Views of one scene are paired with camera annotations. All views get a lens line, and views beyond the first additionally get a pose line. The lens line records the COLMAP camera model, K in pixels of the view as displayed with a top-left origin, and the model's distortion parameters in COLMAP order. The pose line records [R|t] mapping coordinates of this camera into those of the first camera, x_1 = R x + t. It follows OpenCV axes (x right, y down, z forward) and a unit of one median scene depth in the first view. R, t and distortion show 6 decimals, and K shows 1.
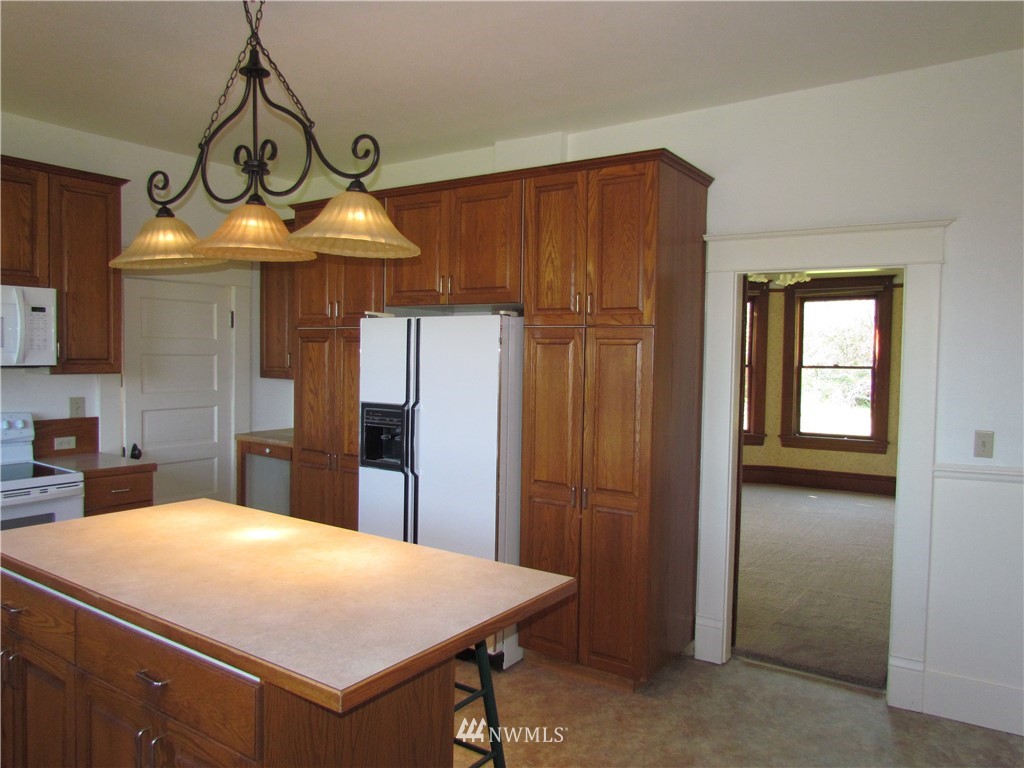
lens RADIAL K [[734.8, 0, 515.4], [0, 734.8, 392.2], [0, 0, 1]] dist [-0.023805, 0.012628]
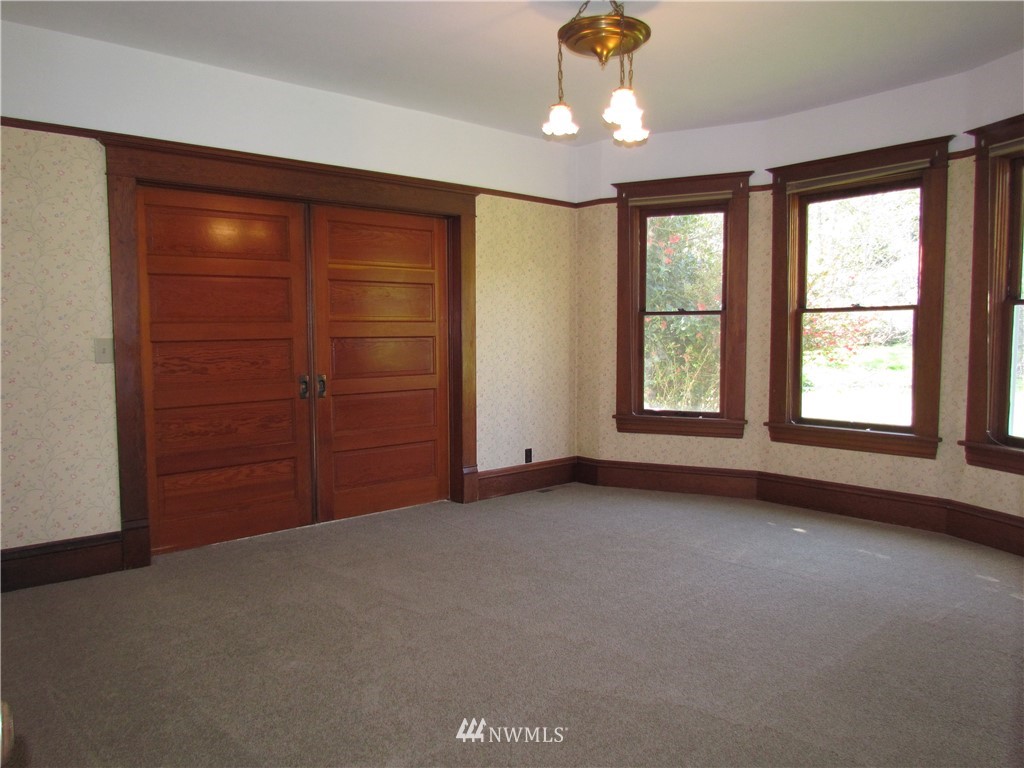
lens RADIAL K [[734.8, 0, 516.0], [0, 734.8, 380.6], [0, 0, 1]] dist [-0.023805, 0.012628]
pose [[0.965952, 0.000742, -0.258719, 0.318540], [0.003763, 0.999850, 0.016915, 0.012393], [0.258693, -0.017313, 0.965804, 0.349778]]
